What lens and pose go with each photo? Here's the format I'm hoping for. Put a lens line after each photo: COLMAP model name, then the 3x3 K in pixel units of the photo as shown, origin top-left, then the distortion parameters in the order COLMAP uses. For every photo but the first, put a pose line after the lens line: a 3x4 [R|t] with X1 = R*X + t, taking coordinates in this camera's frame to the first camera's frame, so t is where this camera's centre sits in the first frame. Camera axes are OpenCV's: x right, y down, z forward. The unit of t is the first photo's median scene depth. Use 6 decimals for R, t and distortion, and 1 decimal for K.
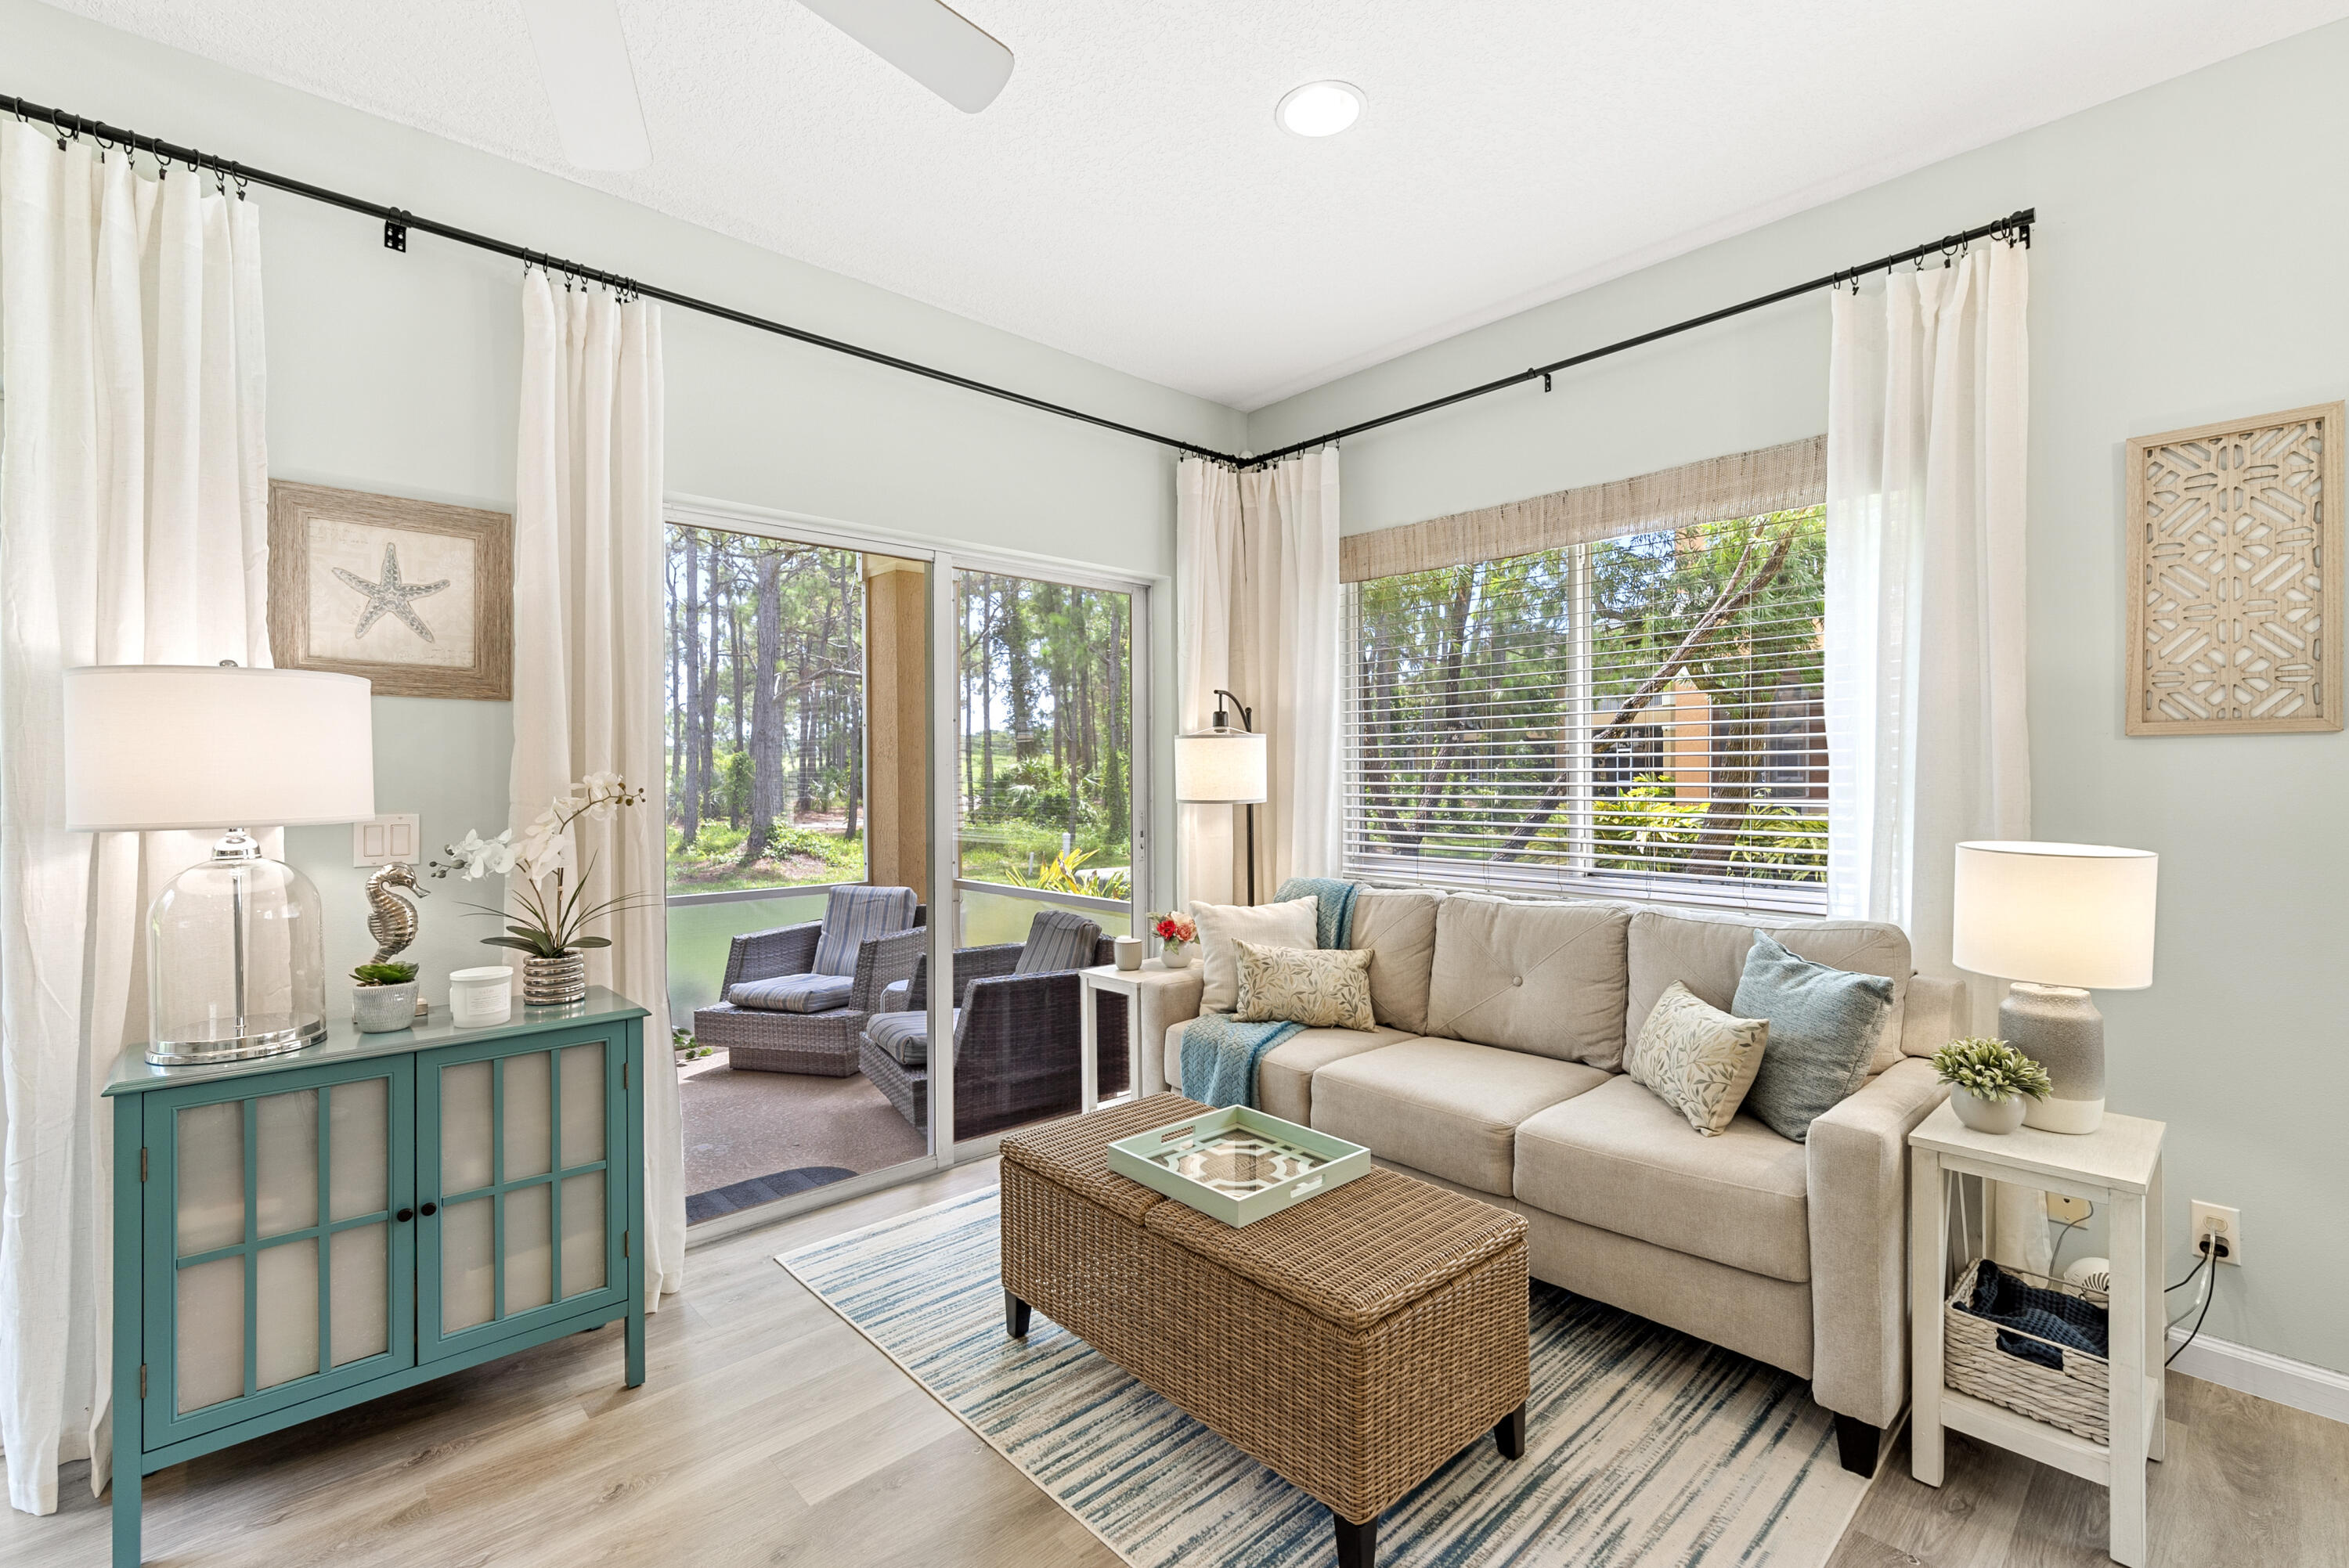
lens RADIAL K [[1032.1, 0, 1167.6], [0, 1032.1, 776.3], [0, 0, 1]] dist [0.002014, 0.000629]
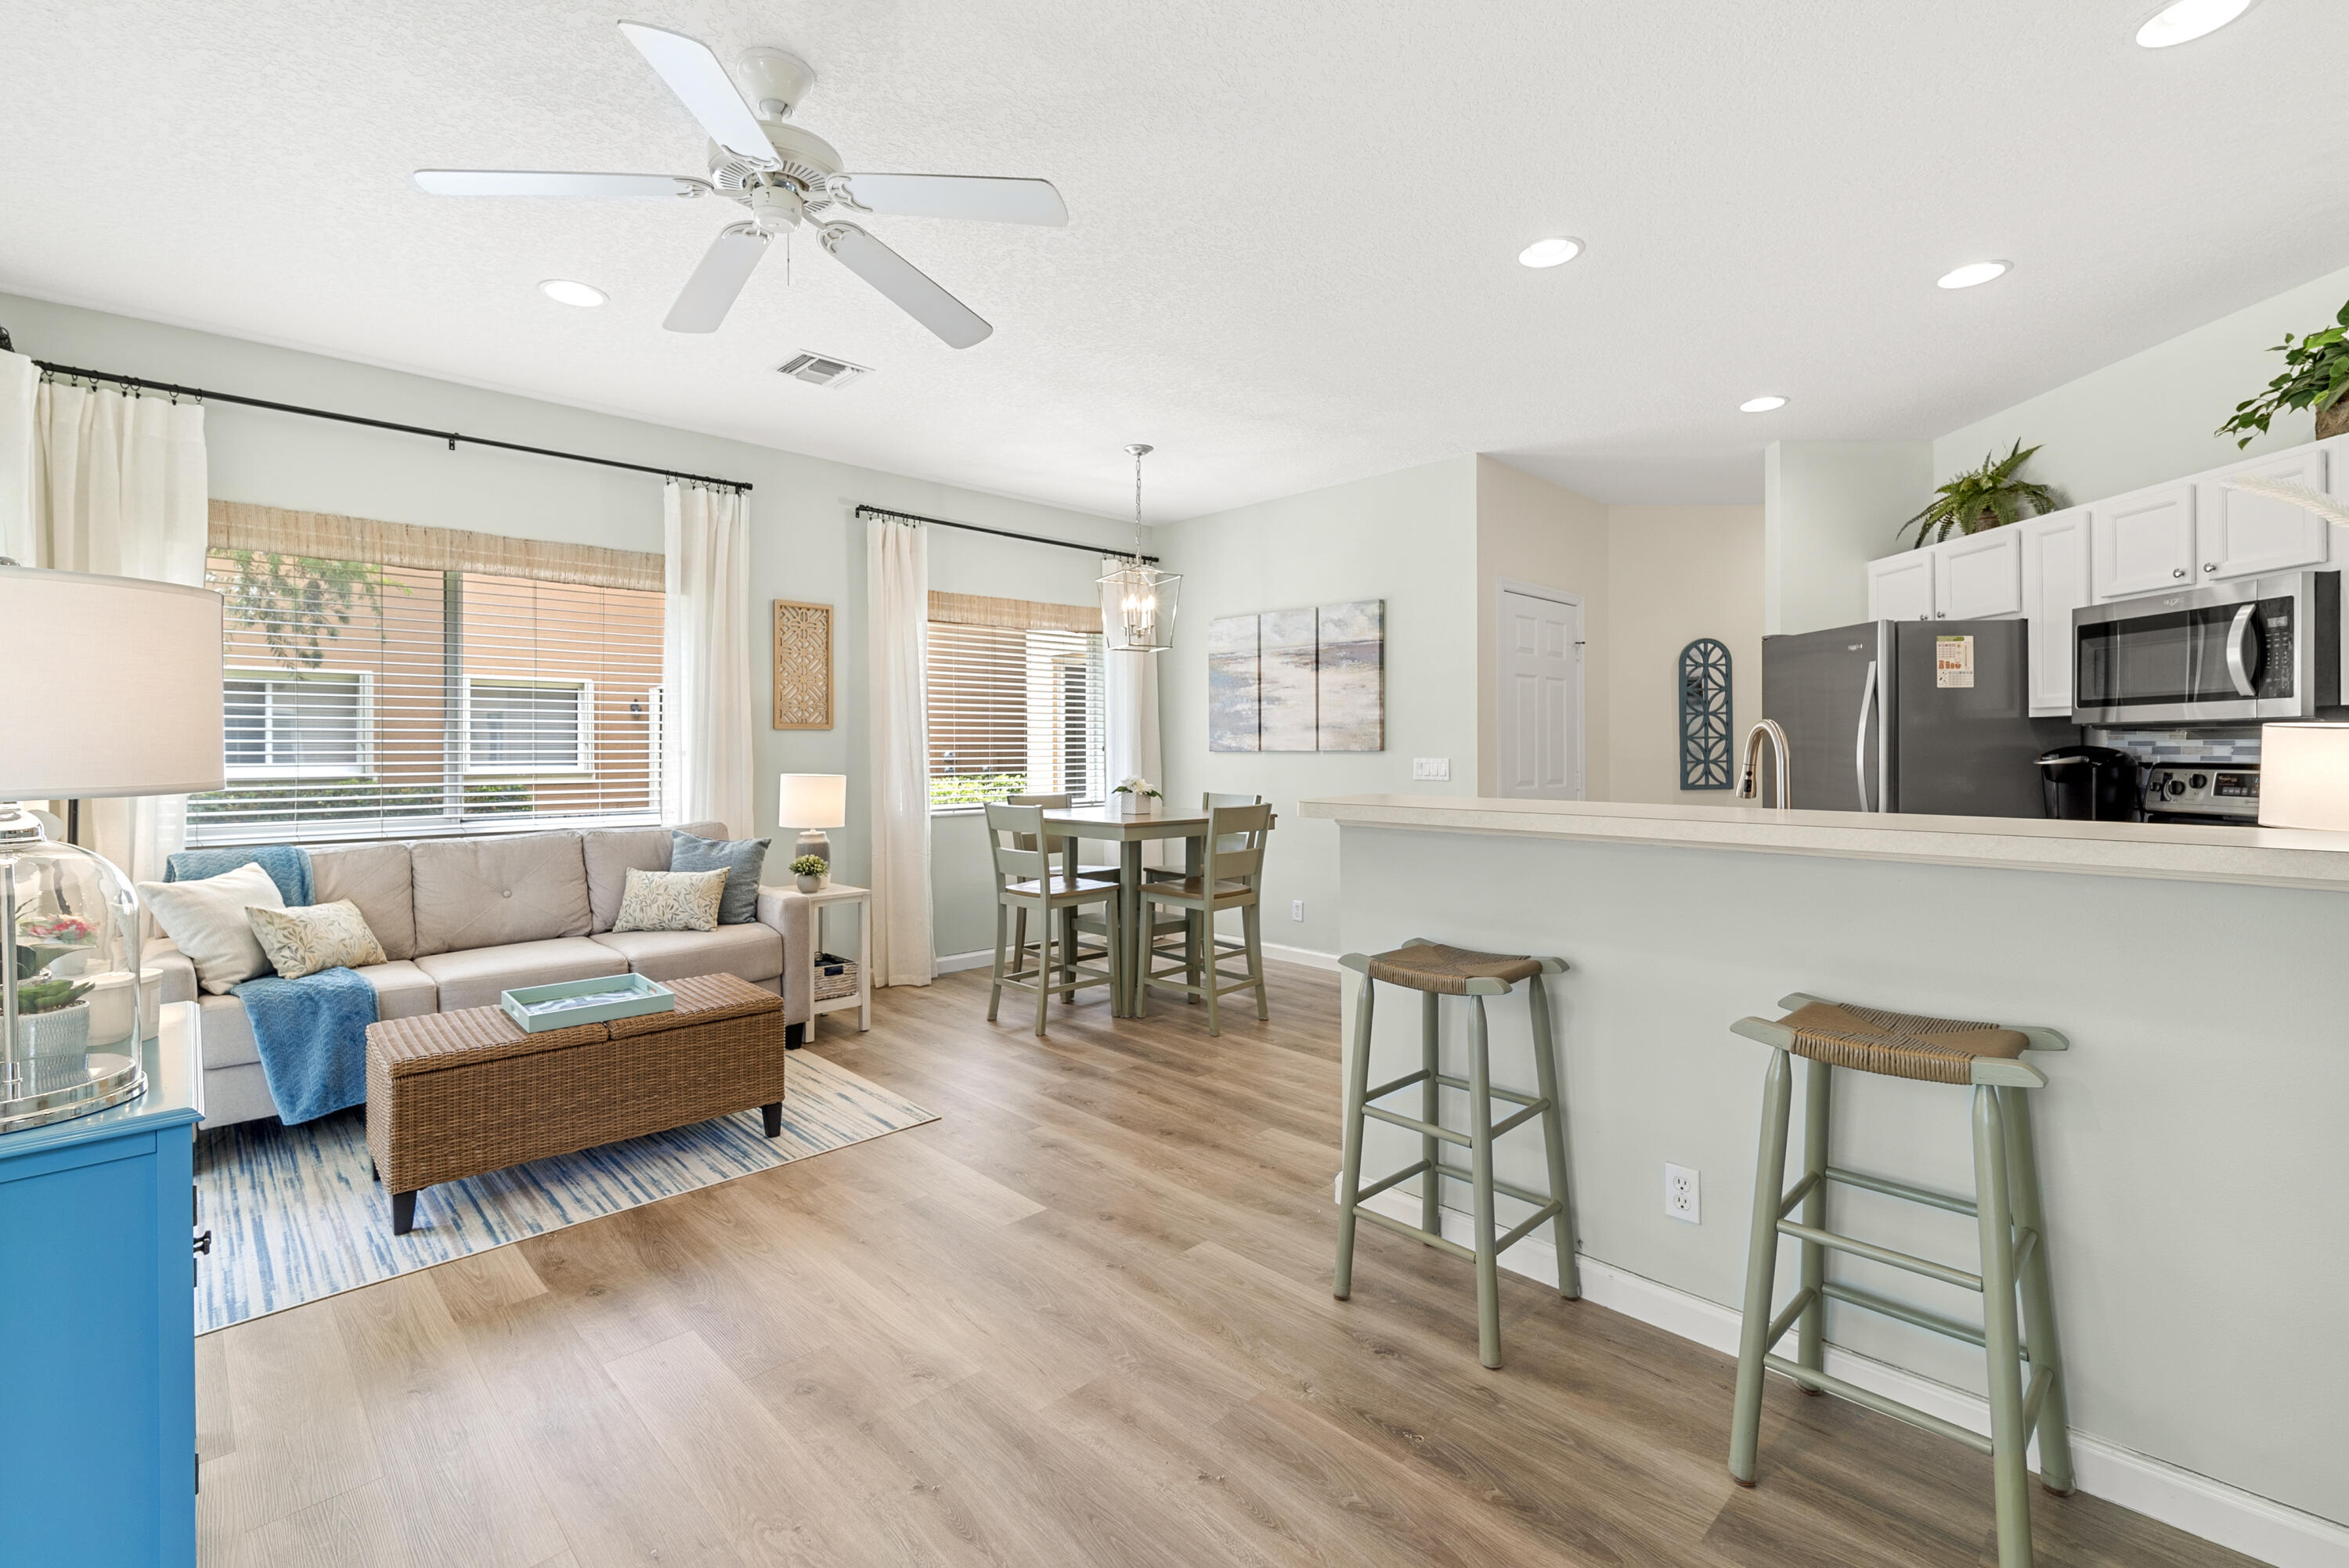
lens RADIAL K [[1027.5, 0, 1164.0], [0, 1027.5, 745.8], [0, 0, 1]] dist [0.002989, 0.000182]
pose [[-0.024206, 0.007281, 0.999680, -1.309022], [0.004789, 0.999963, -0.007167, 0.018240], [-0.999696, 0.004614, -0.024240, 0.189206]]
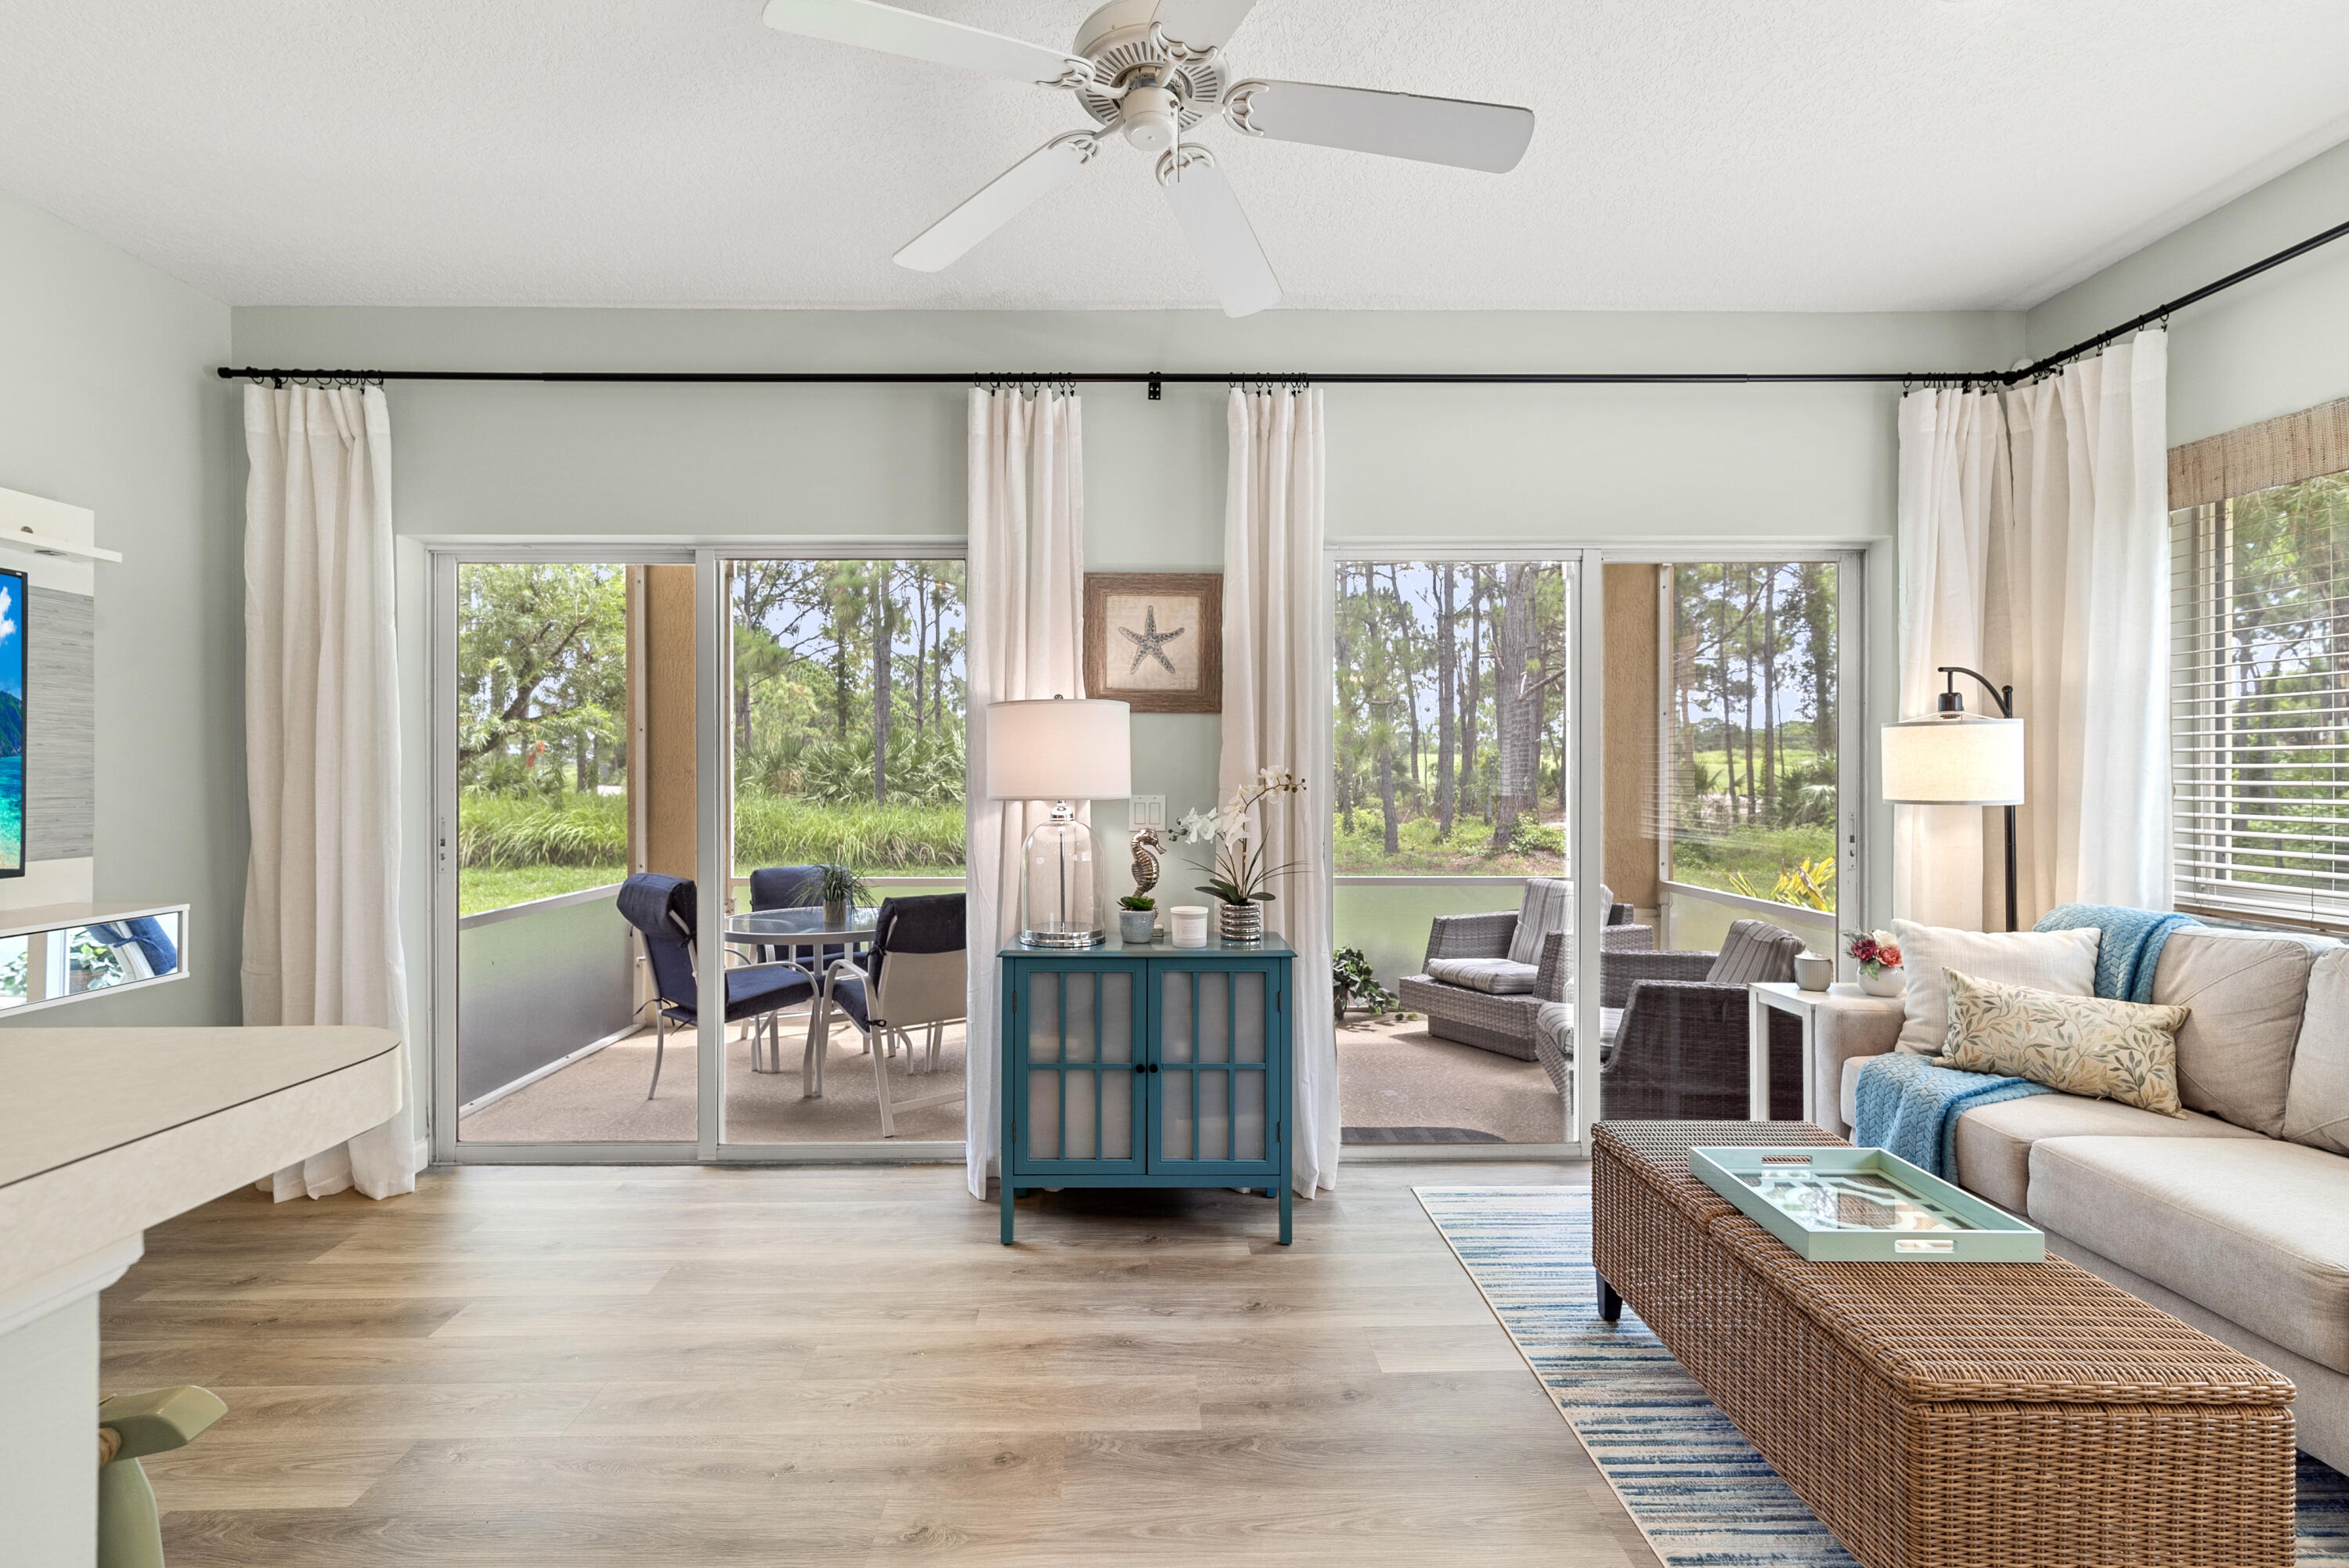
lens RADIAL K [[1029.2, 0, 1139.4], [0, 1029.2, 774.9], [0, 0, 1]] dist [0.002541, 0.000022]
pose [[0.739757, 0.004938, -0.672856, 0.192566], [-0.004357, 0.999987, 0.002548, 0.004673], [0.672860, 0.001047, 0.739769, -0.062775]]
